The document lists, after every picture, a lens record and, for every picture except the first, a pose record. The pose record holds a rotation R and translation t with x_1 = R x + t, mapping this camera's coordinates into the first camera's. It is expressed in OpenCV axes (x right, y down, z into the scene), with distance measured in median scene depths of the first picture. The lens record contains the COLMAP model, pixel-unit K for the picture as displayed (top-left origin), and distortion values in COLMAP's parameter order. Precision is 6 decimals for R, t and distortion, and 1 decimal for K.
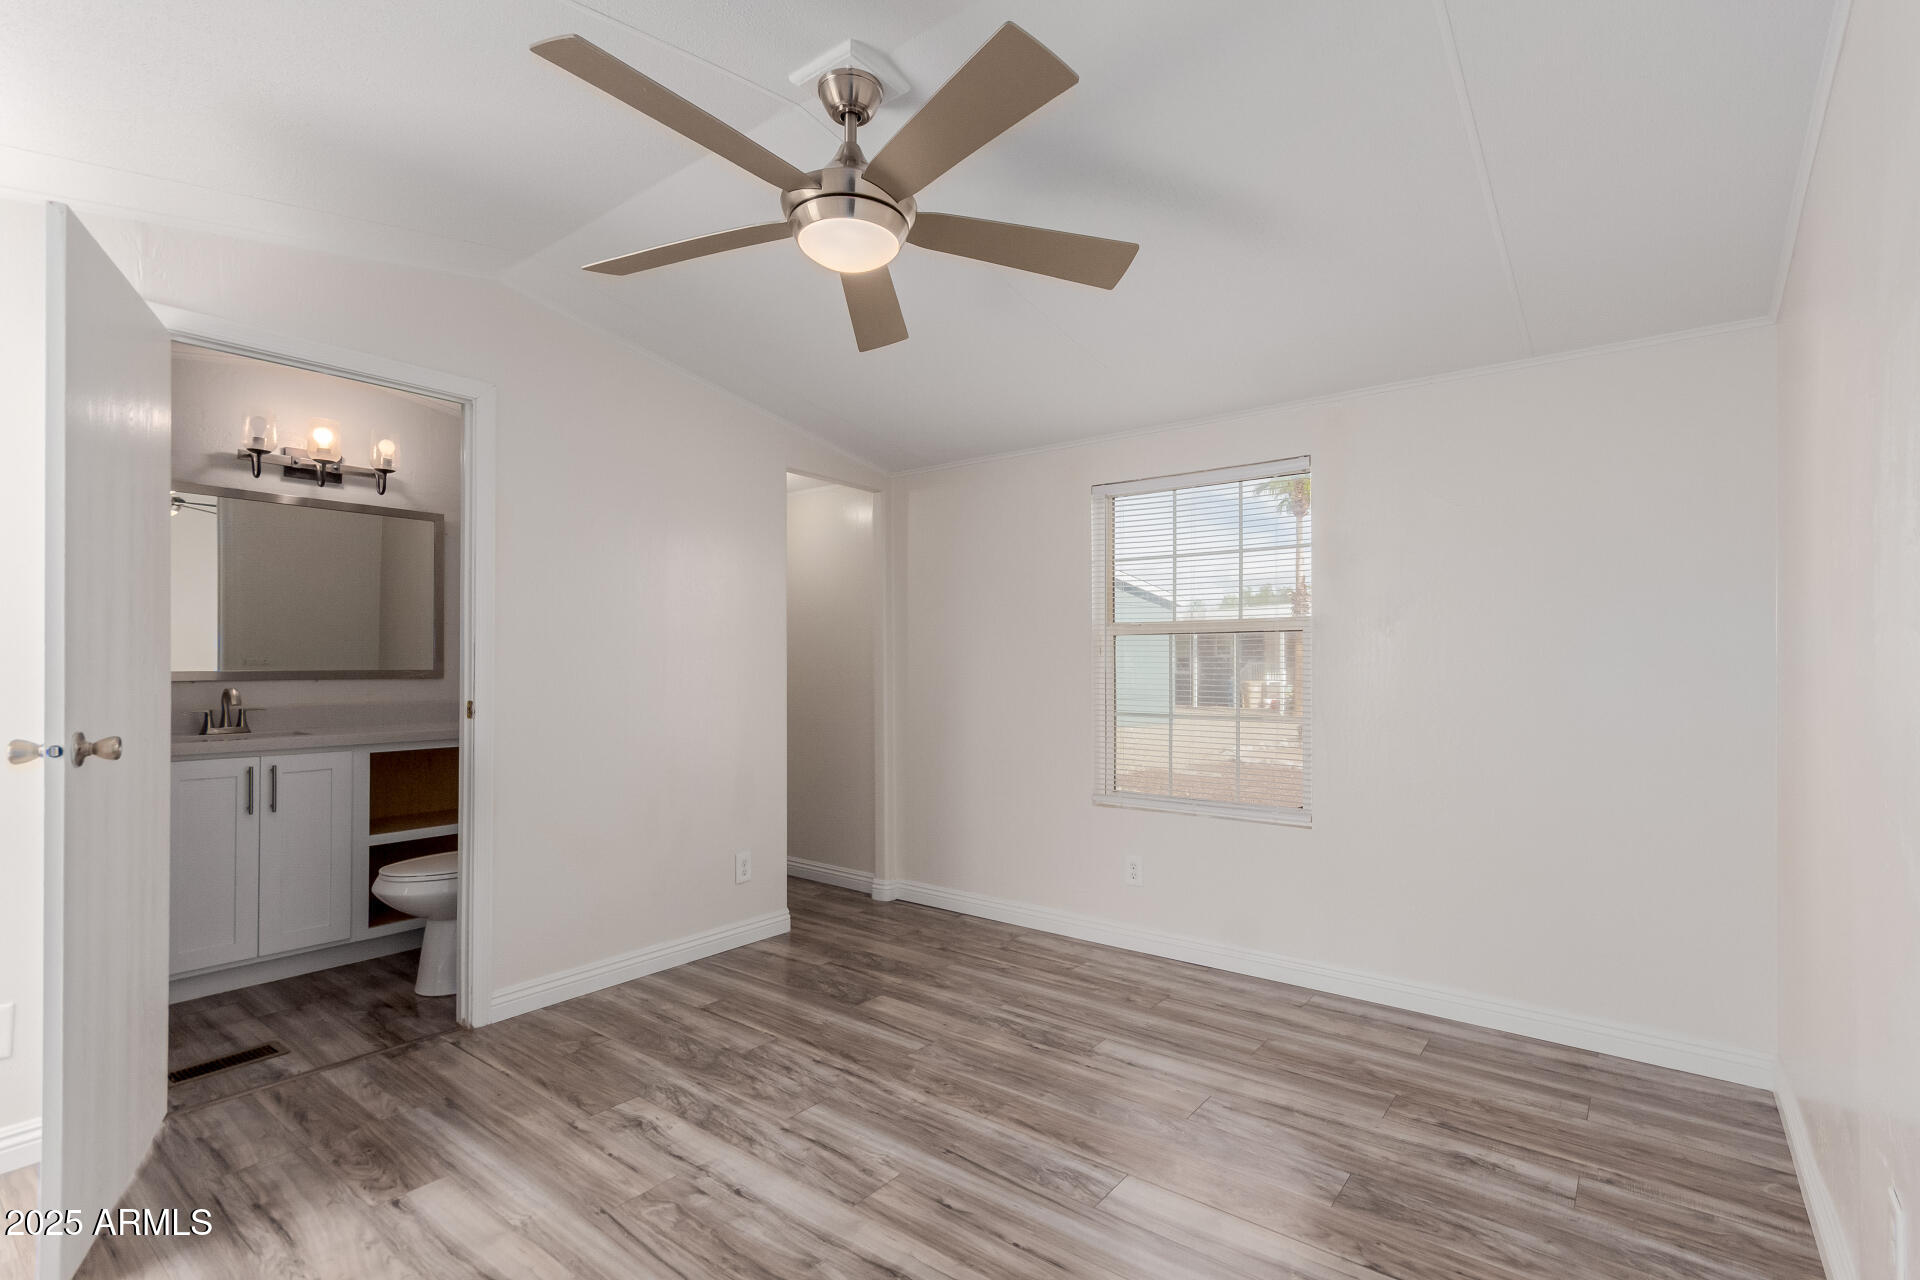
lens RADIAL K [[890.0, 0, 958.7], [0, 890.0, 670.0], [0, 0, 1]] dist [0.000055, -0.000009]
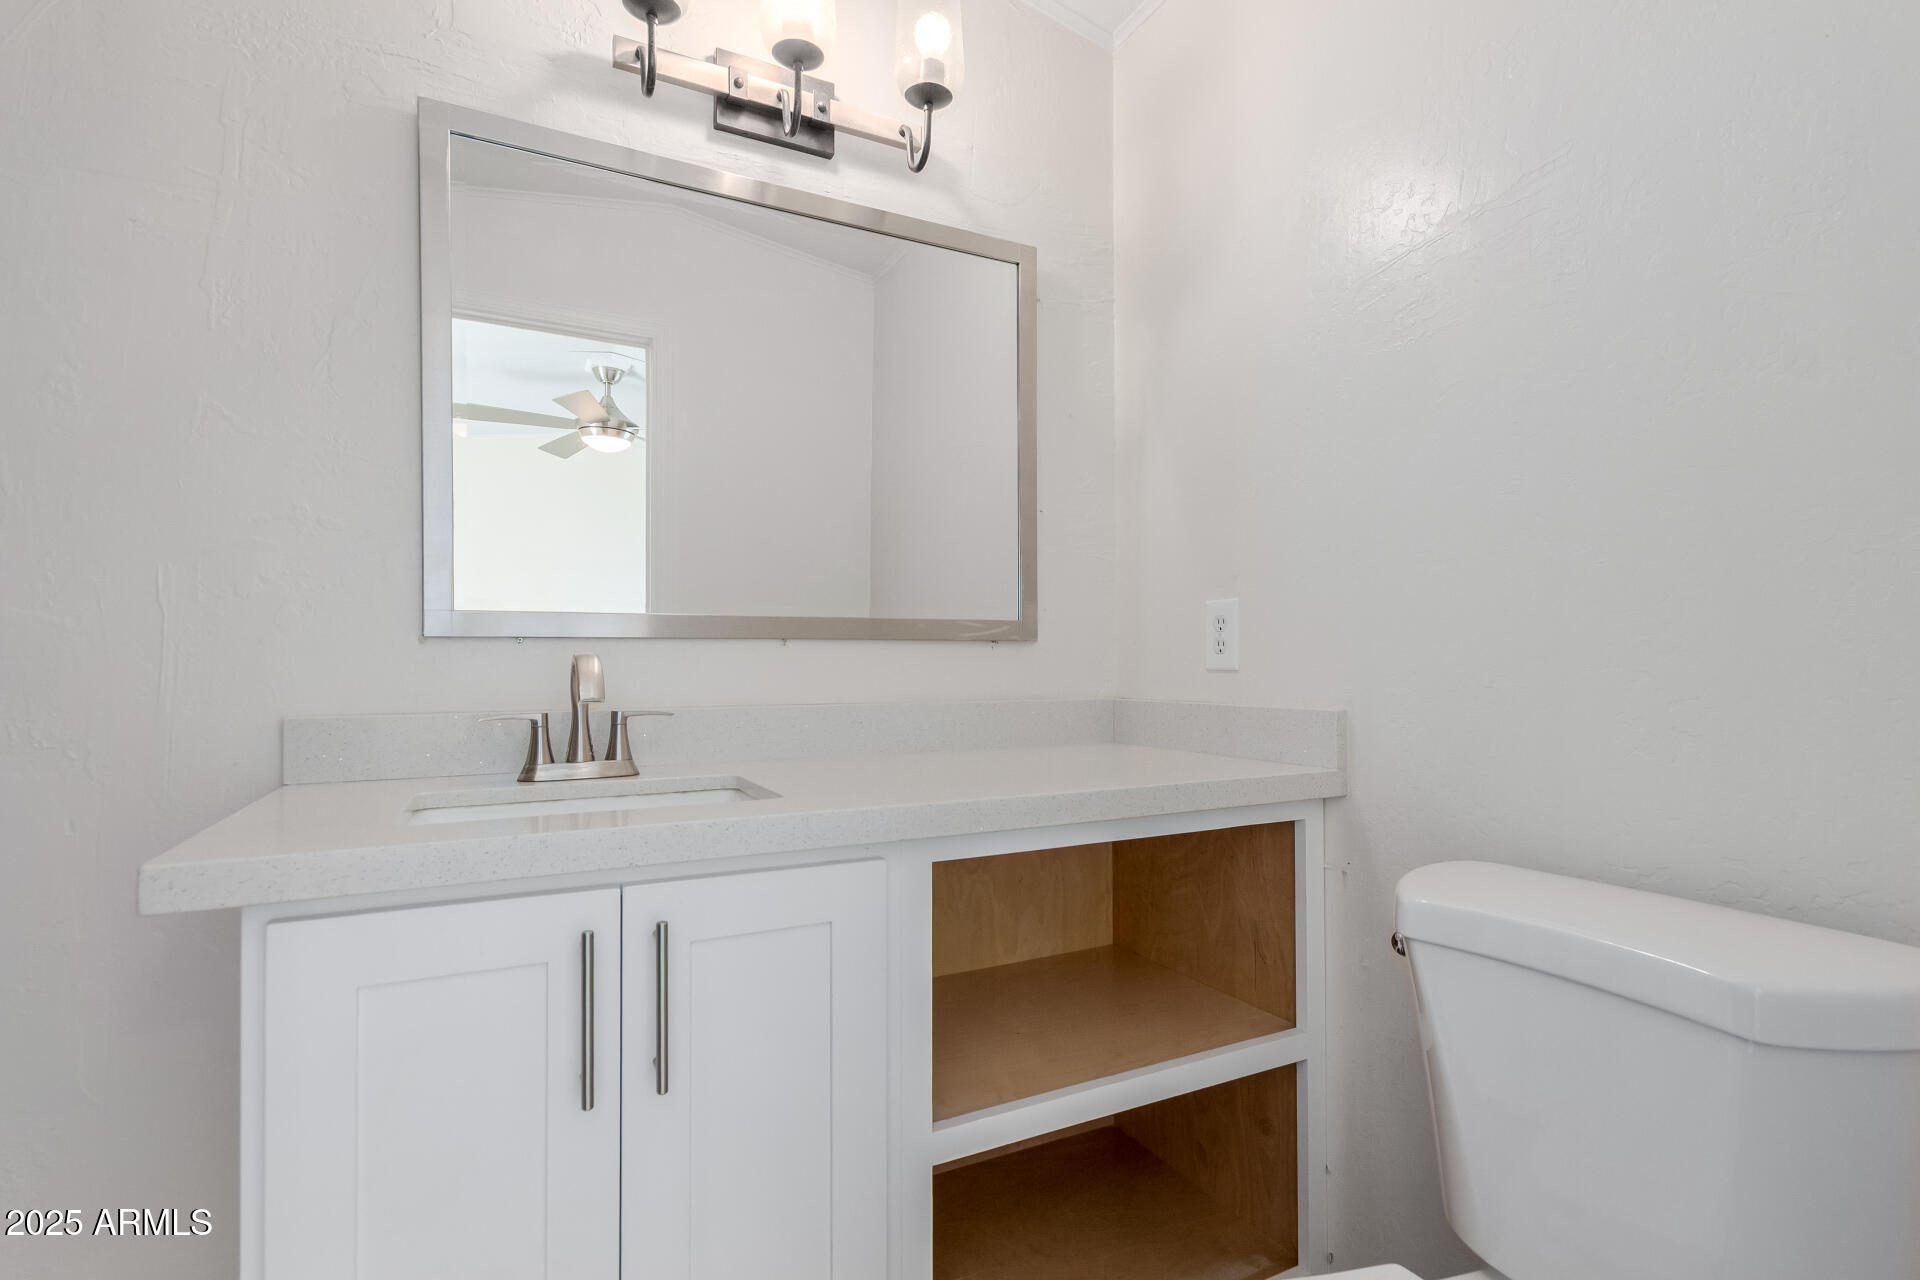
lens RADIAL K [[890.0, 0, 958.7], [0, 890.0, 670.0], [0, 0, 1]] dist [0.000055, -0.000009]
pose [[0.909114, -0.009450, -0.416440, -0.527633], [0.007273, 0.999950, -0.006813, 0.029629], [0.416483, 0.003165, 0.909138, 0.728451]]
